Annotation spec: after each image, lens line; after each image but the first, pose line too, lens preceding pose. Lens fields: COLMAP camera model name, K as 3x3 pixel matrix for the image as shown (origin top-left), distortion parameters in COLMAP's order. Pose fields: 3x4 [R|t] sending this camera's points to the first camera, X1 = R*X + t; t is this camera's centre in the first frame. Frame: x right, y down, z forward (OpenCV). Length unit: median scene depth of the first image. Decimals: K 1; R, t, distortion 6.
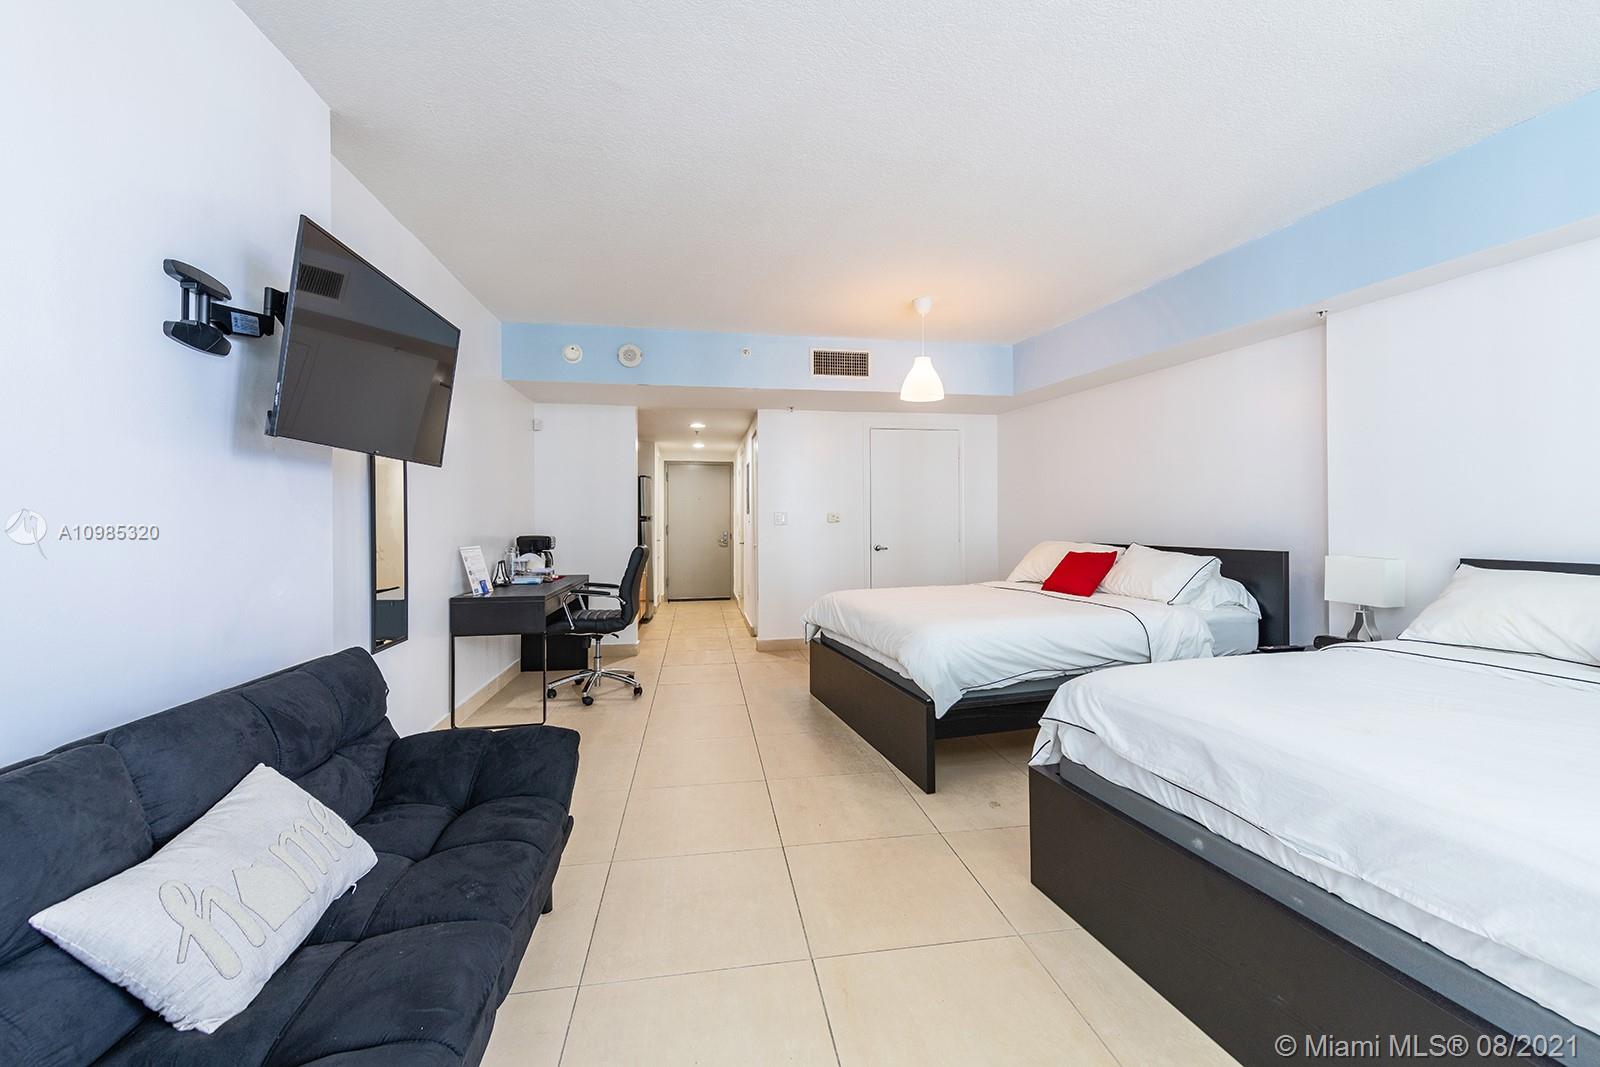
lens RADIAL K [[624.2, 0, 802.0], [0, 624.2, 528.7], [0, 0, 1]] dist [0.010657, 0.000003]
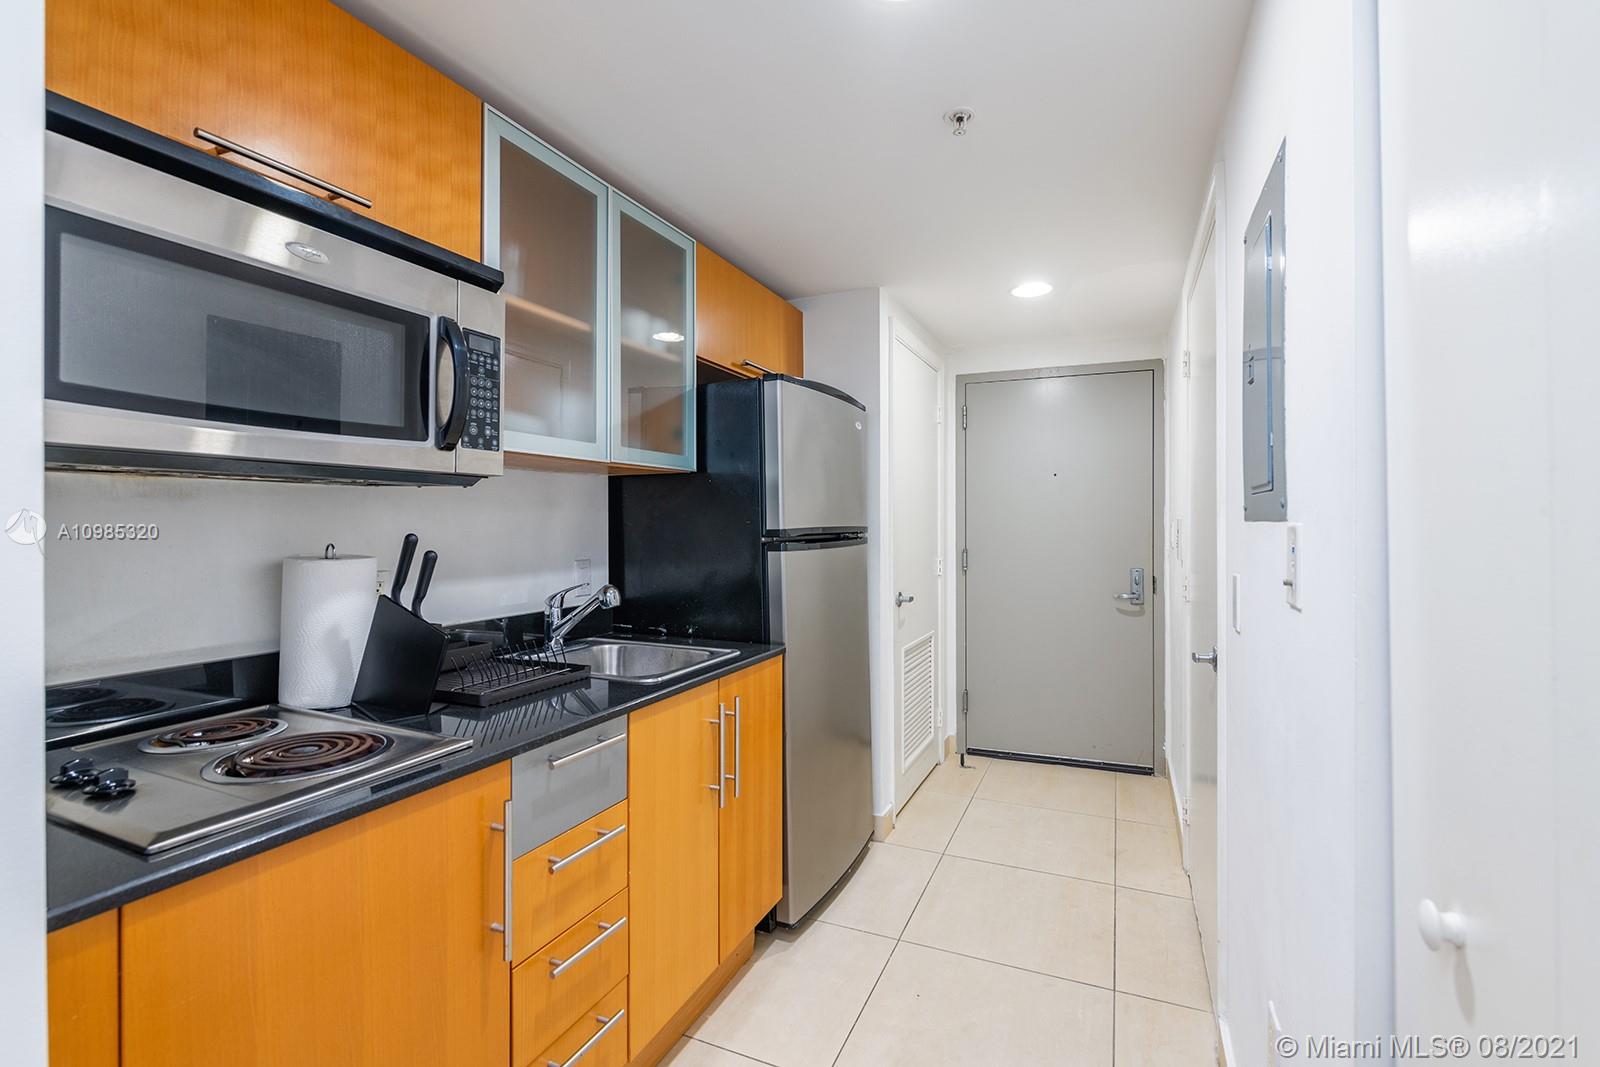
lens RADIAL K [[732.5, 0, 801.1], [0, 732.5, 517.9], [0, 0, 1]] dist [0.000710, 0.000038]
pose [[0.837369, -0.006163, -0.546603, -0.060152], [0.002299, 0.999967, -0.007753, -0.018887], [0.546632, 0.005236, 0.837356, 0.581332]]
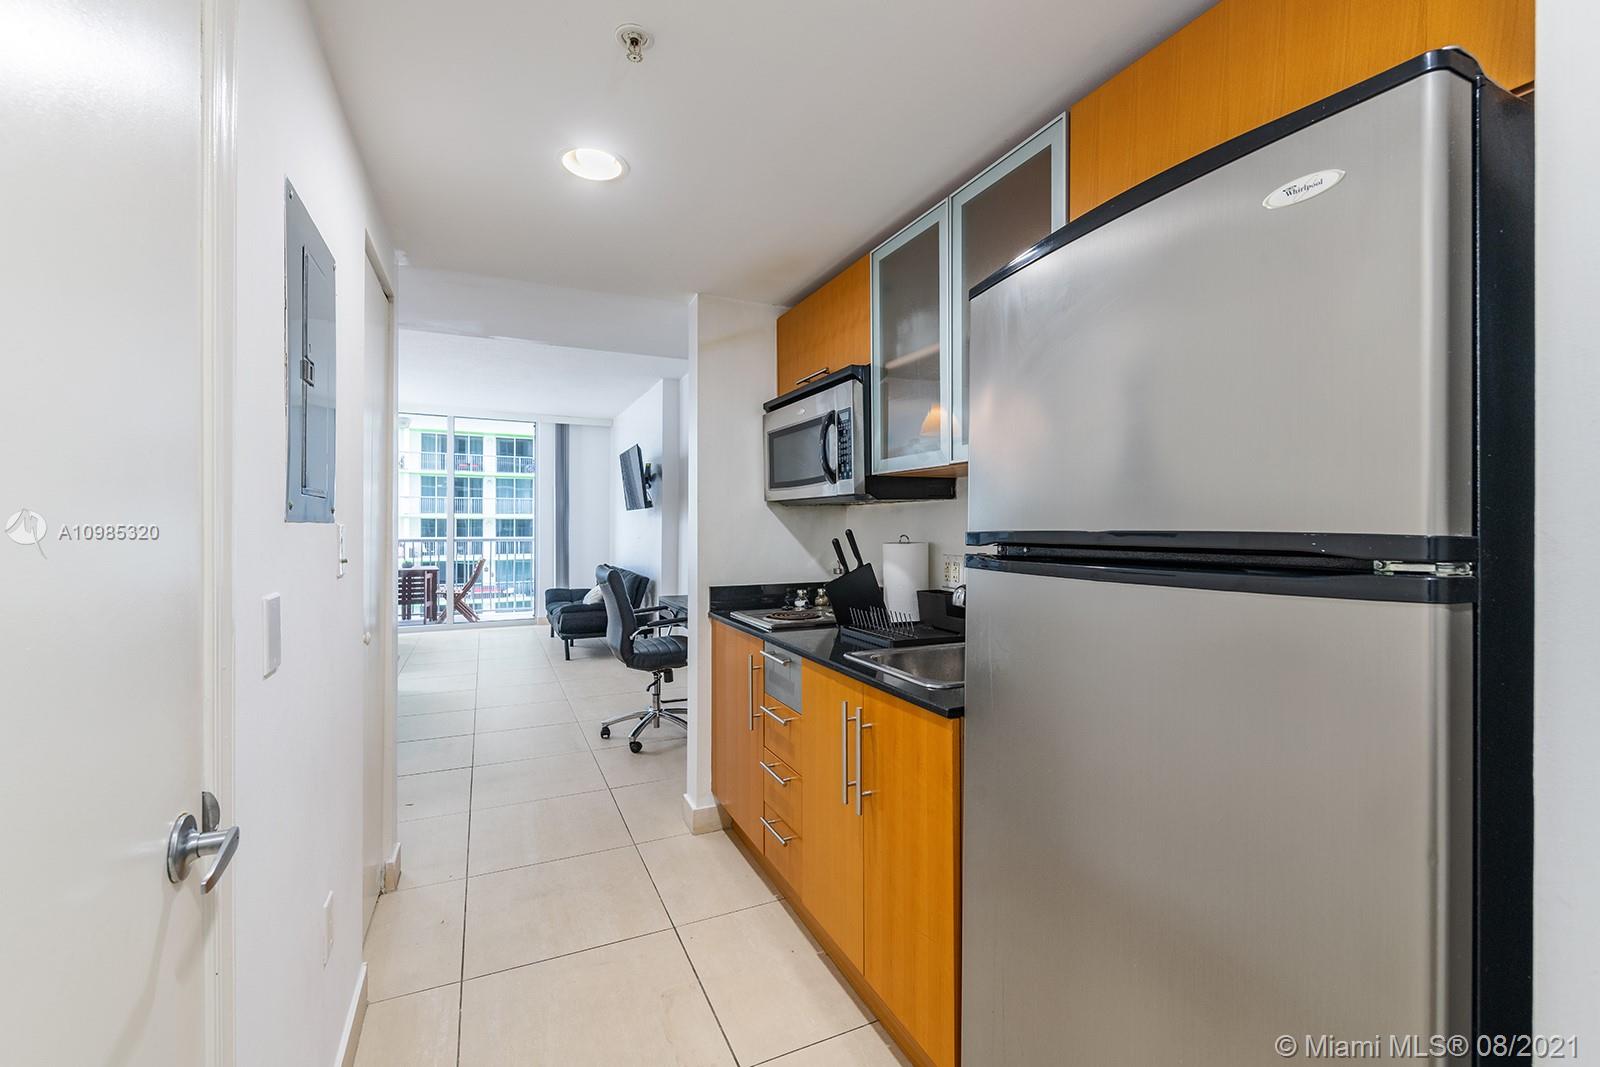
lens RADIAL K [[666.2, 0, 786.5], [0, 666.2, 525.0], [0, 0, 1]] dist [0.000086, 0.000028]
pose [[-0.968890, -0.002324, -0.247480, -0.222775], [-0.002737, 0.999995, 0.001327, -0.018966], [0.247476, 0.001963, -0.968892, 1.391559]]
